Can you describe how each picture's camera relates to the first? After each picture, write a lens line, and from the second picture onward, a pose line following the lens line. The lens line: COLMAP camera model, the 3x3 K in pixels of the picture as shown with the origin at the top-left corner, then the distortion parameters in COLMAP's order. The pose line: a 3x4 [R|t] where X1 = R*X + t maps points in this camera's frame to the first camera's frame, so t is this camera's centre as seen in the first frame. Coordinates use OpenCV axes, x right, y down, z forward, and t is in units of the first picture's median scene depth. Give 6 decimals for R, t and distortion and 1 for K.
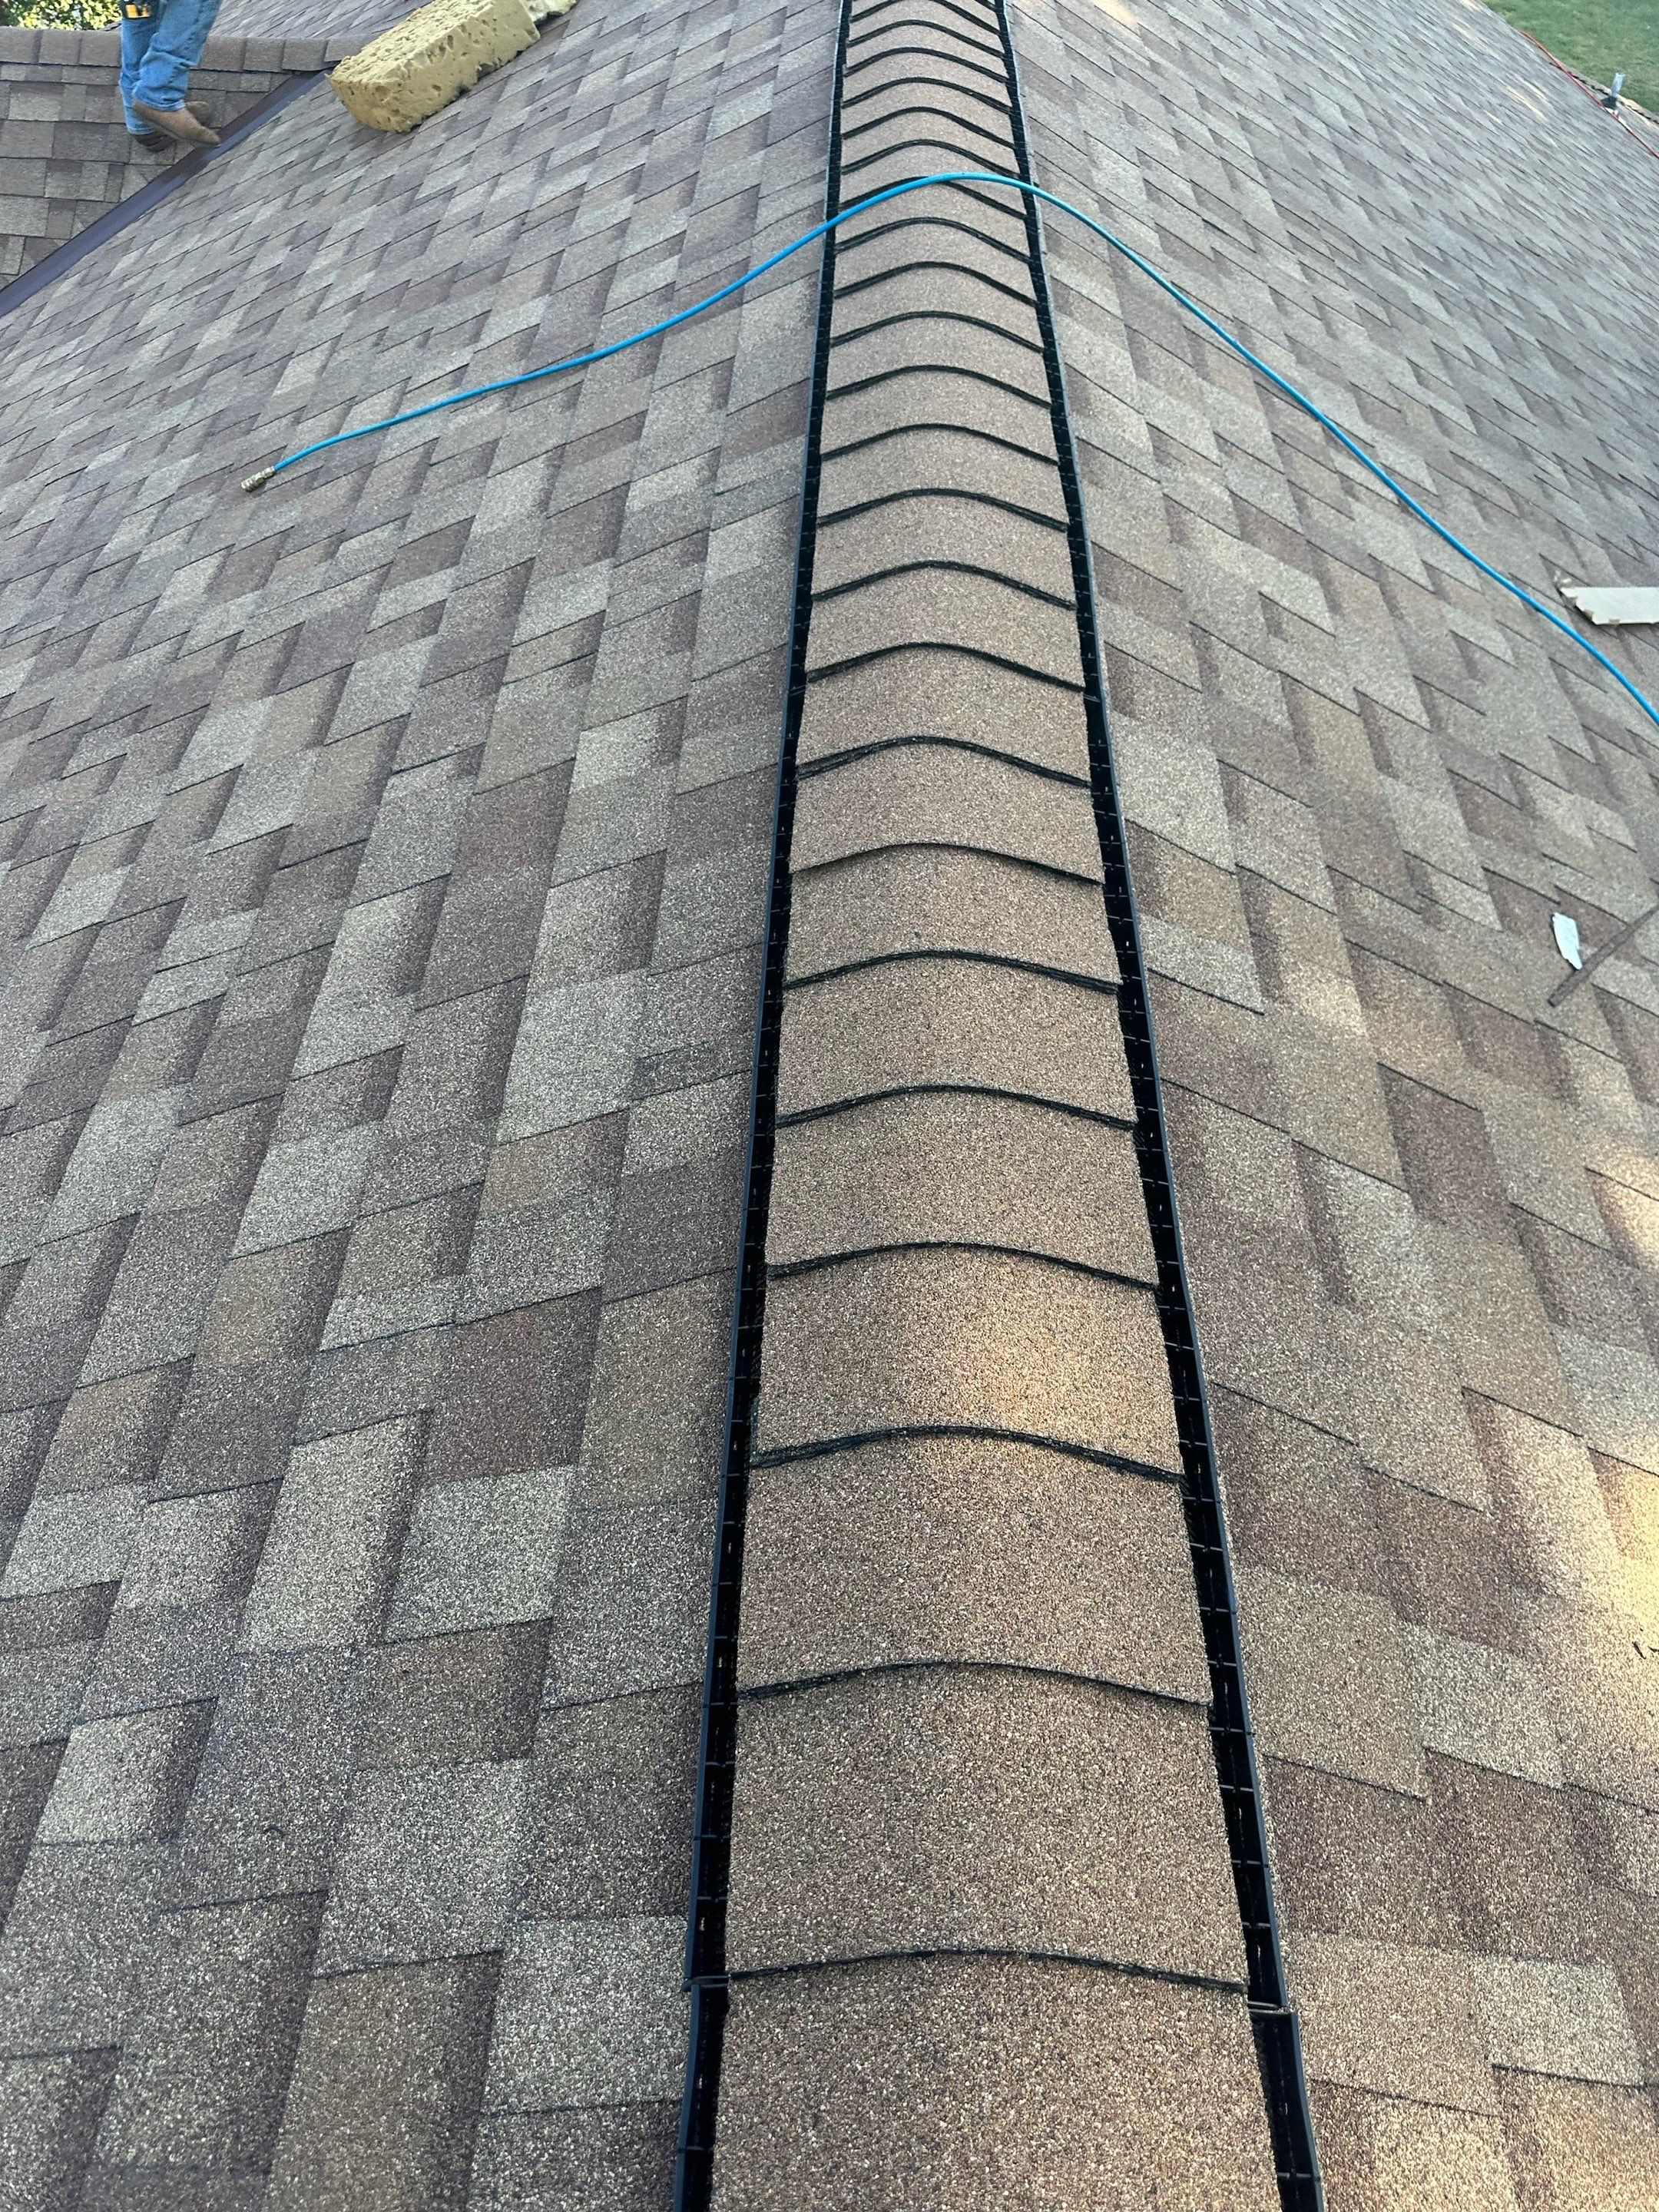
lens RADIAL K [[1525.1, 0, 826.5], [0, 1525.1, 1109.0], [0, 0, 1]] dist [-0.010662, -0.005246]
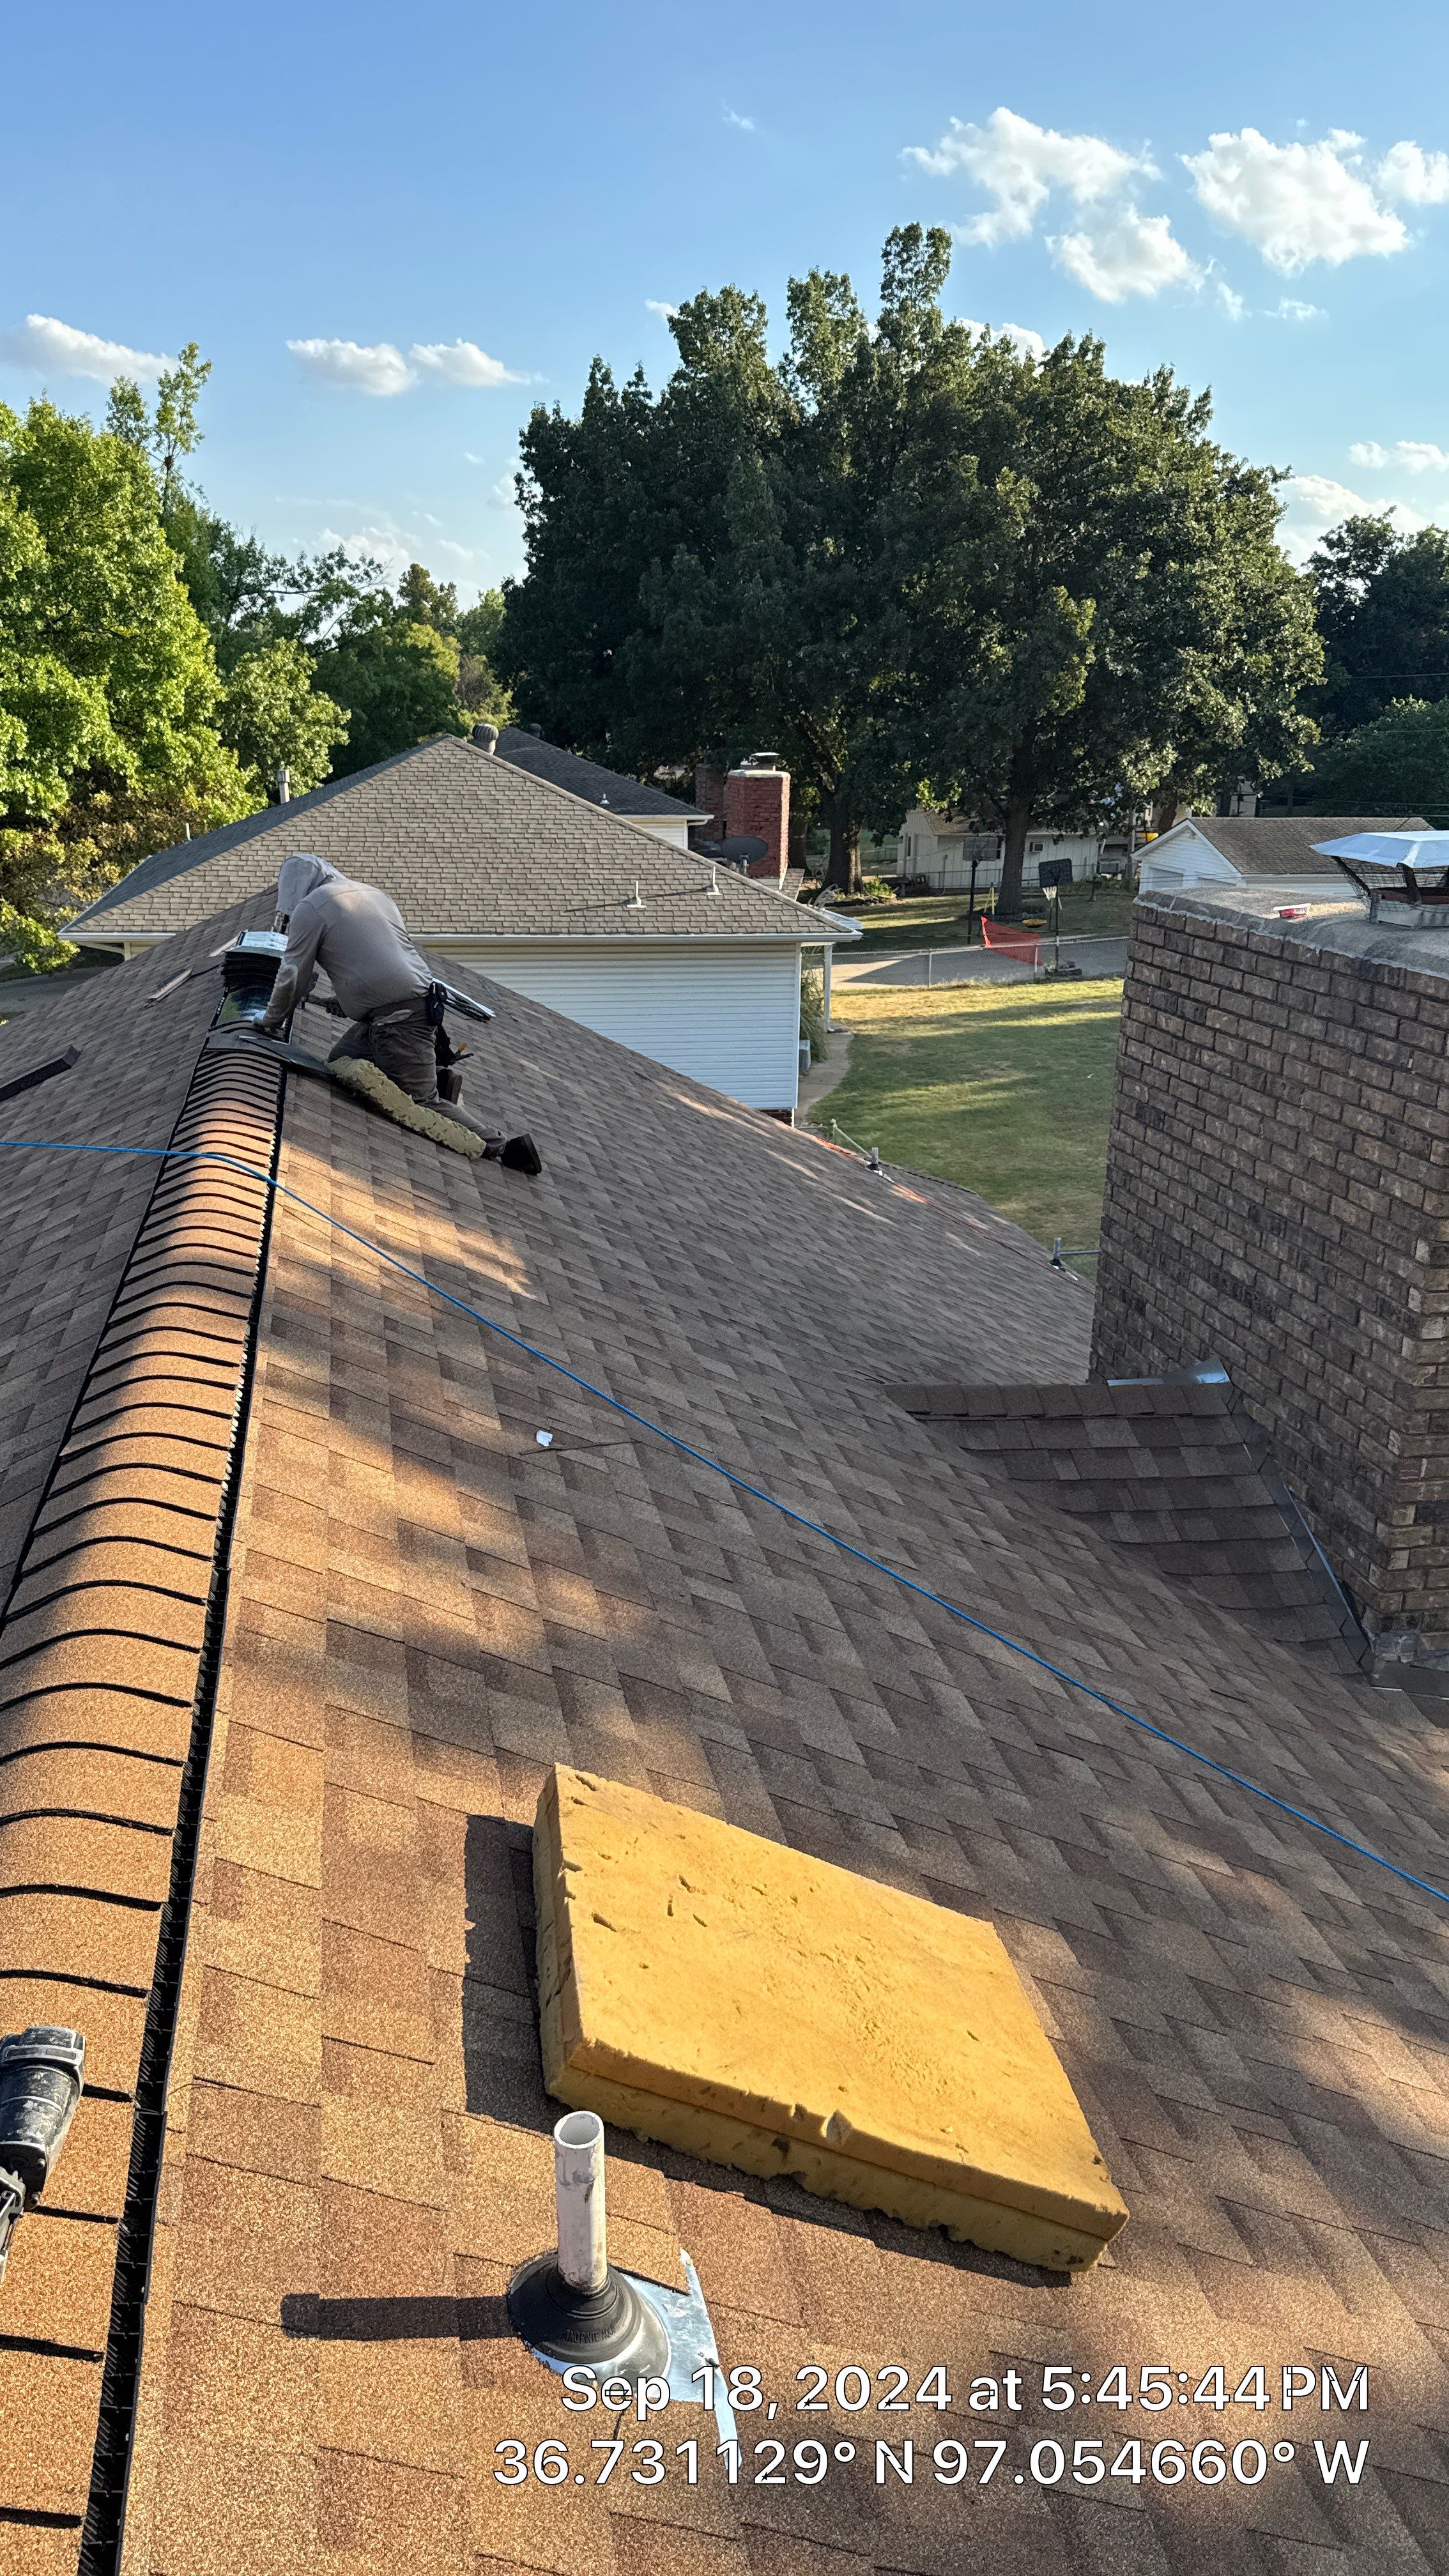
lens RADIAL K [[1863.9, 0, 727.1], [0, 1863.9, 1281.4], [0, 0, 1]] dist [-0.059854, -0.007324]
pose [[0.974005, -0.088018, 0.208726, 0.135424], [0.187864, 0.828722, -0.527188, 0.546320], [-0.126574, 0.552696, 0.823715, -0.572830]]
